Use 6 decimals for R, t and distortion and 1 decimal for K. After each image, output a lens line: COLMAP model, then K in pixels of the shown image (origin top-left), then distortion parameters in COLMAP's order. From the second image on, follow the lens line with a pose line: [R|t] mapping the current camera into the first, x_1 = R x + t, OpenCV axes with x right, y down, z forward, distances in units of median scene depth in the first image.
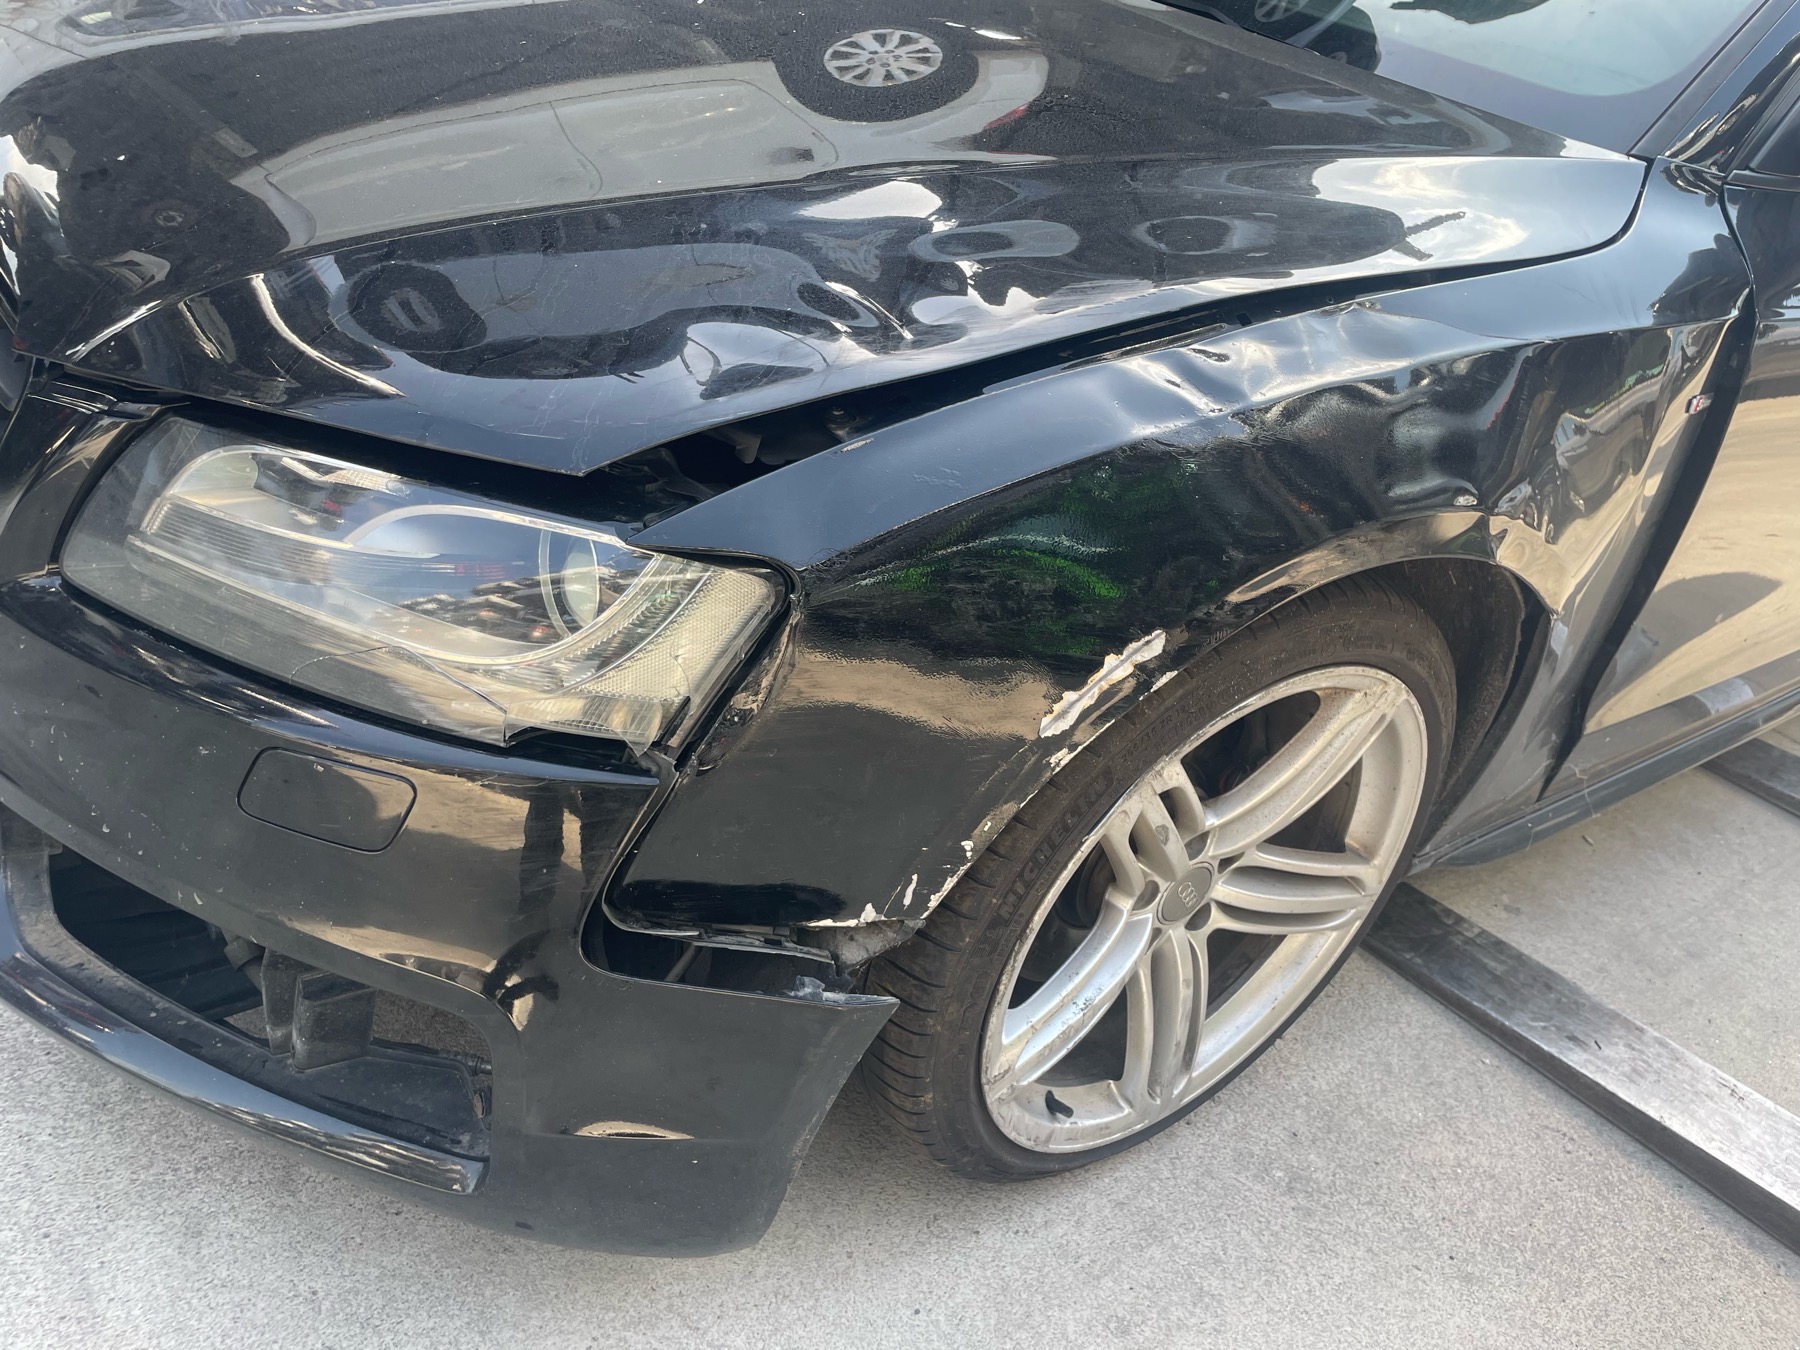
lens RADIAL K [[1372.2, 0, 900.0], [0, 1372.2, 675.0], [0, 0, 1]] dist [0.076800, -0.105754]
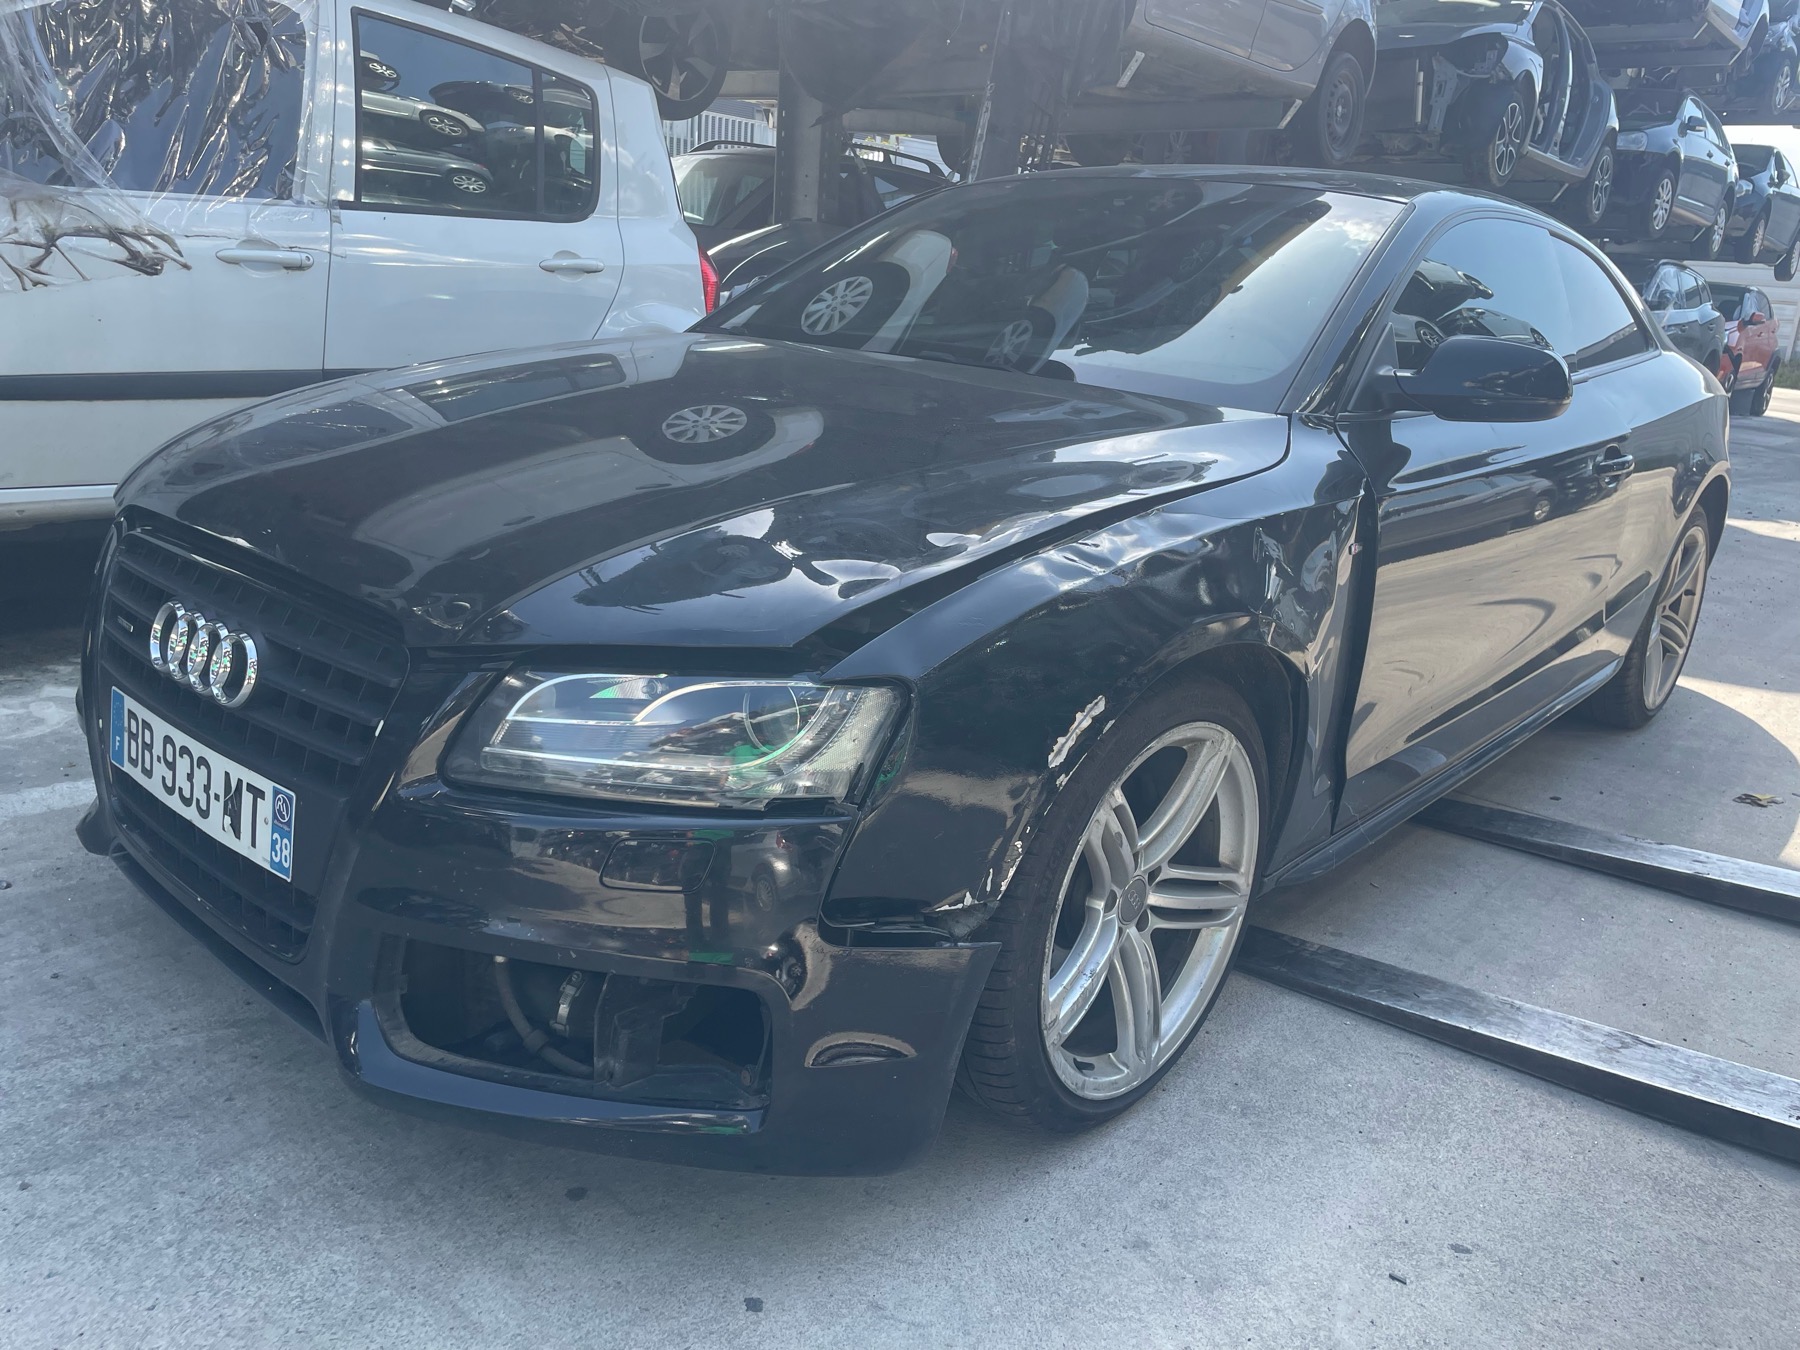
lens RADIAL K [[1401.2, 0, 900.0], [0, 1401.2, 675.0], [0, 0, 1]] dist [0.093817, -0.117166]
pose [[0.969555, -0.160242, 0.185166, -0.278973], [0.198467, 0.957151, -0.210885, 0.194779], [-0.143439, 0.241214, 0.959813, -0.486654]]
